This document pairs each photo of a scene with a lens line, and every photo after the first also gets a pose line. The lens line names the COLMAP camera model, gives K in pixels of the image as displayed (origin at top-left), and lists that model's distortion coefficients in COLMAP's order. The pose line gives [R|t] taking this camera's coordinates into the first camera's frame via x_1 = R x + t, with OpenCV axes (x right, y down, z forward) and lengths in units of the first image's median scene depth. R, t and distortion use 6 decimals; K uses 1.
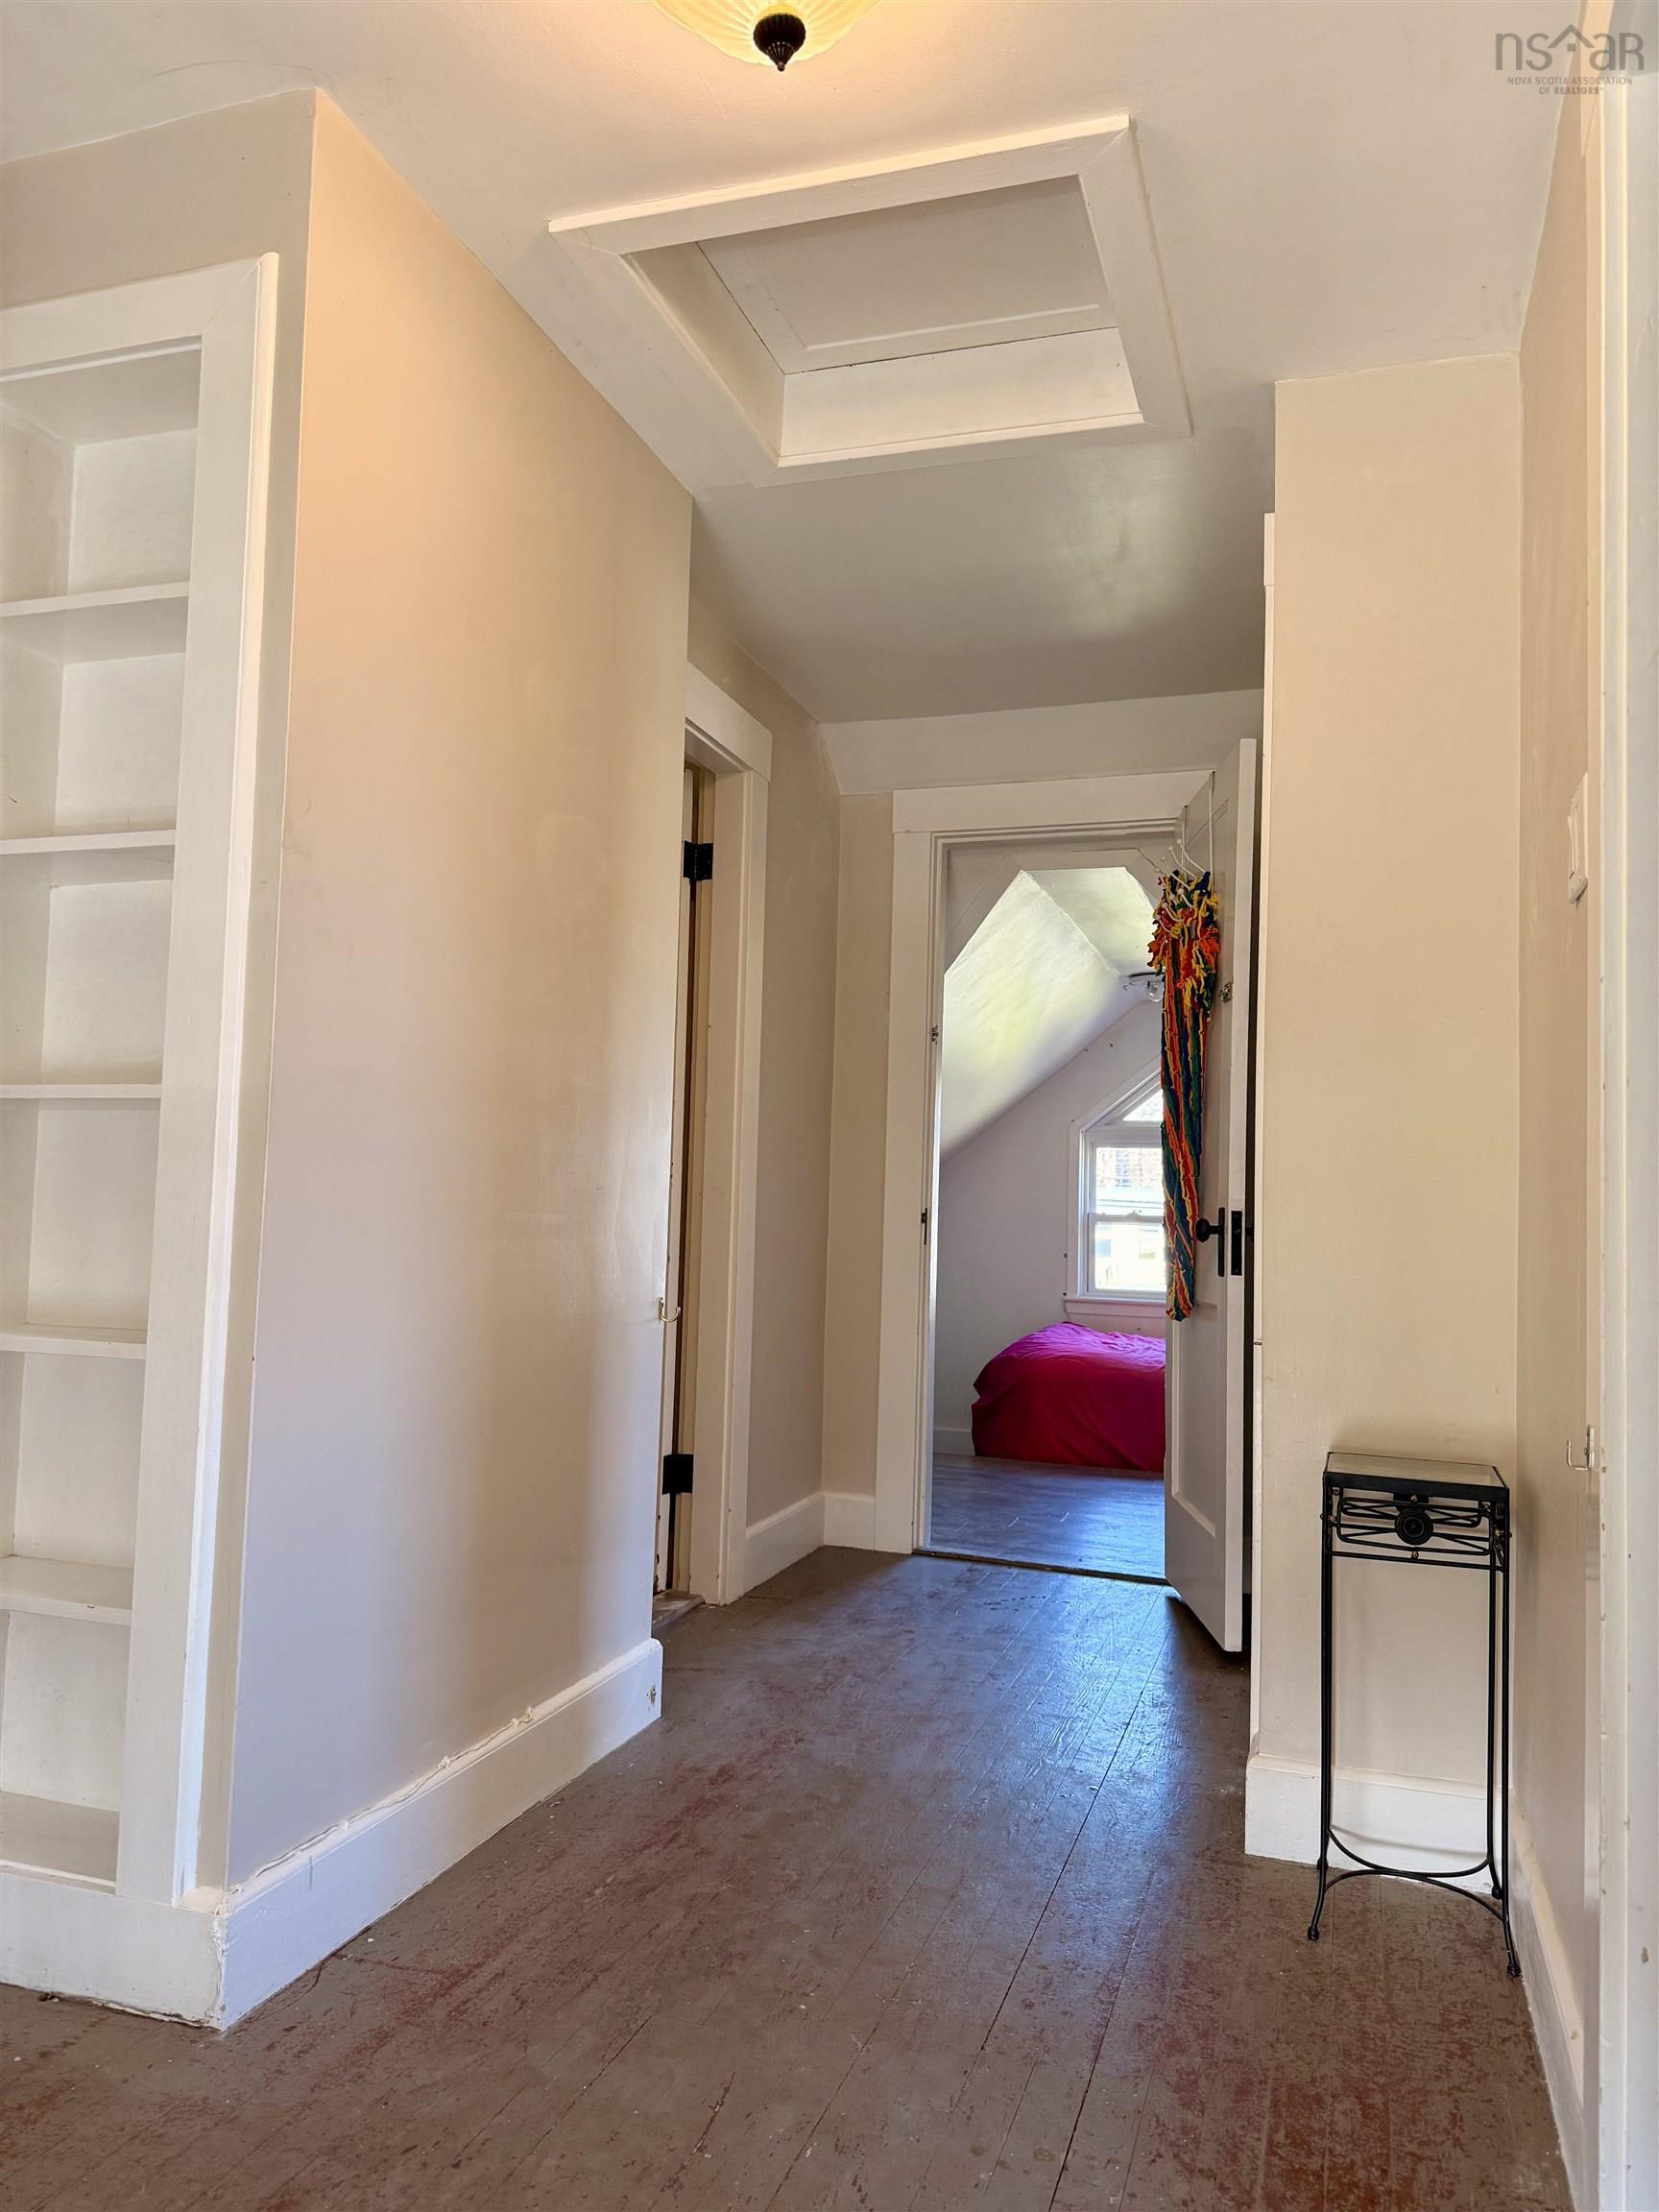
lens RADIAL K [[1565.9, 0, 848.0], [0, 1565.9, 1105.5], [0, 0, 1]] dist [0.051261, -0.058705]
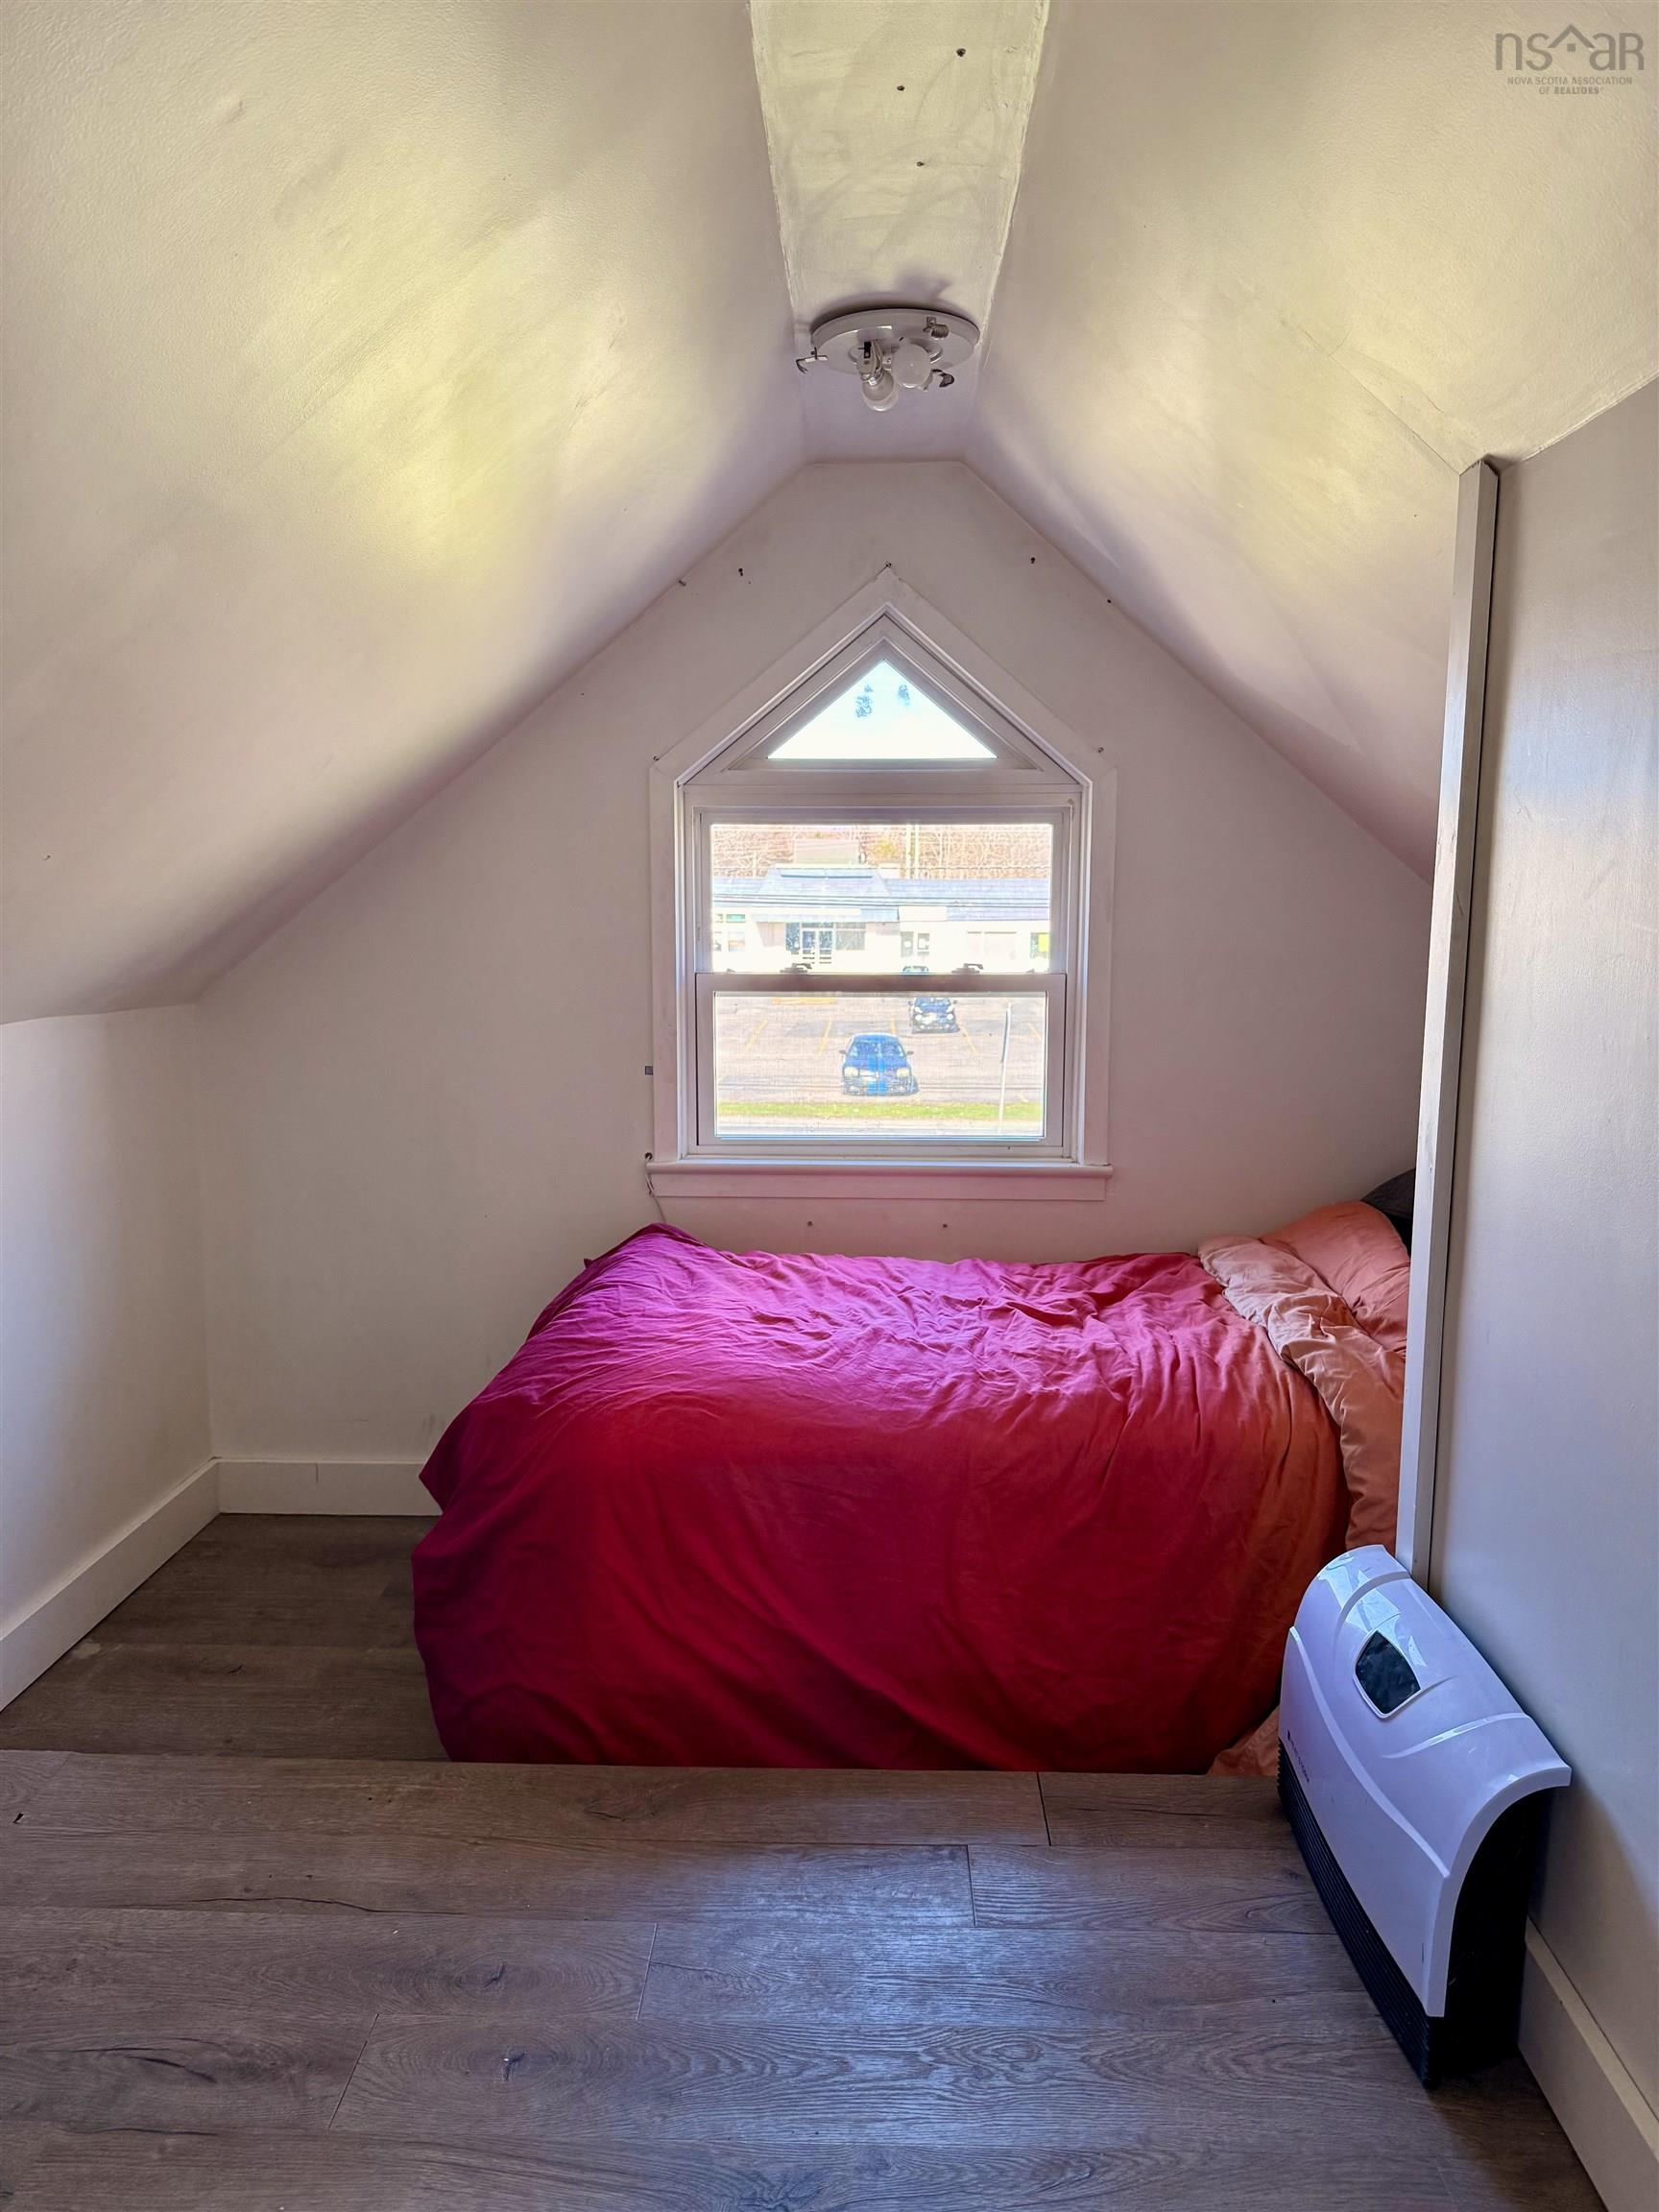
lens RADIAL K [[1565.9, 0, 848.0], [0, 1565.9, 1105.5], [0, 0, 1]] dist [0.051261, -0.058705]
pose [[0.960061, -0.065709, 0.271964, 0.072673], [0.006344, 0.976894, 0.213631, 0.010822], [-0.279717, -0.203374, 0.938295, 0.573596]]
